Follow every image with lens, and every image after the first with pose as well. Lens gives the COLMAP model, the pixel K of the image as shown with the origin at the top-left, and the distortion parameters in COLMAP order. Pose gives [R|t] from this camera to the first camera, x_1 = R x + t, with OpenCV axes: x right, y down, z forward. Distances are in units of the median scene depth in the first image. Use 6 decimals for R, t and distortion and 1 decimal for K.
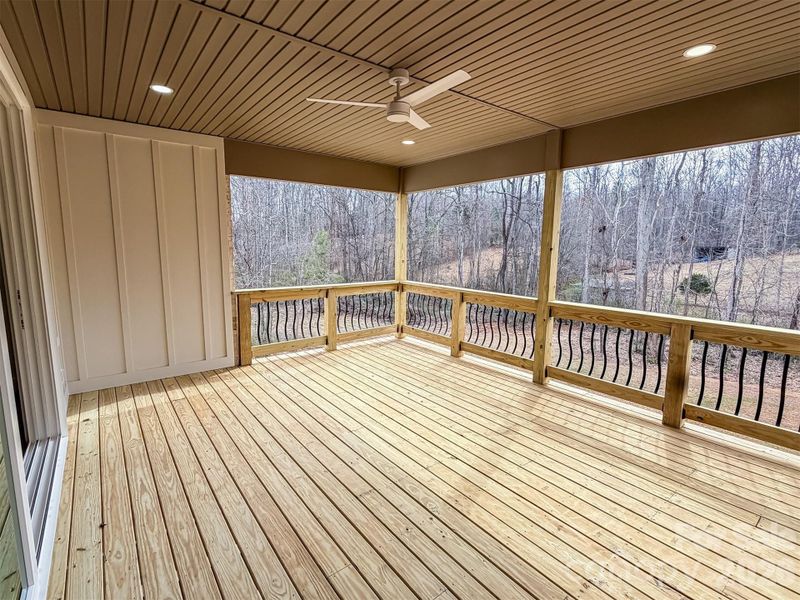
lens RADIAL K [[389.3, 0, 399.1], [0, 389.3, 299.1], [0, 0, 1]] dist [-0.002310, -0.000677]
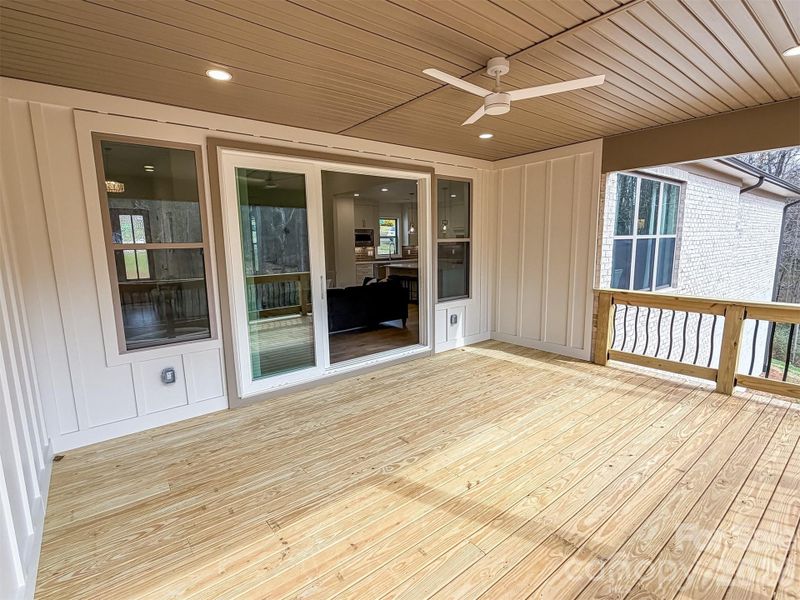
lens RADIAL K [[389.3, 0, 399.1], [0, 389.3, 299.1], [0, 0, 1]] dist [-0.002310, -0.000677]
pose [[0.008674, 0.136583, -0.990591, 0.603894], [-0.120773, 0.983519, 0.134550, -0.070864], [0.992642, 0.118469, 0.025027, 0.484539]]
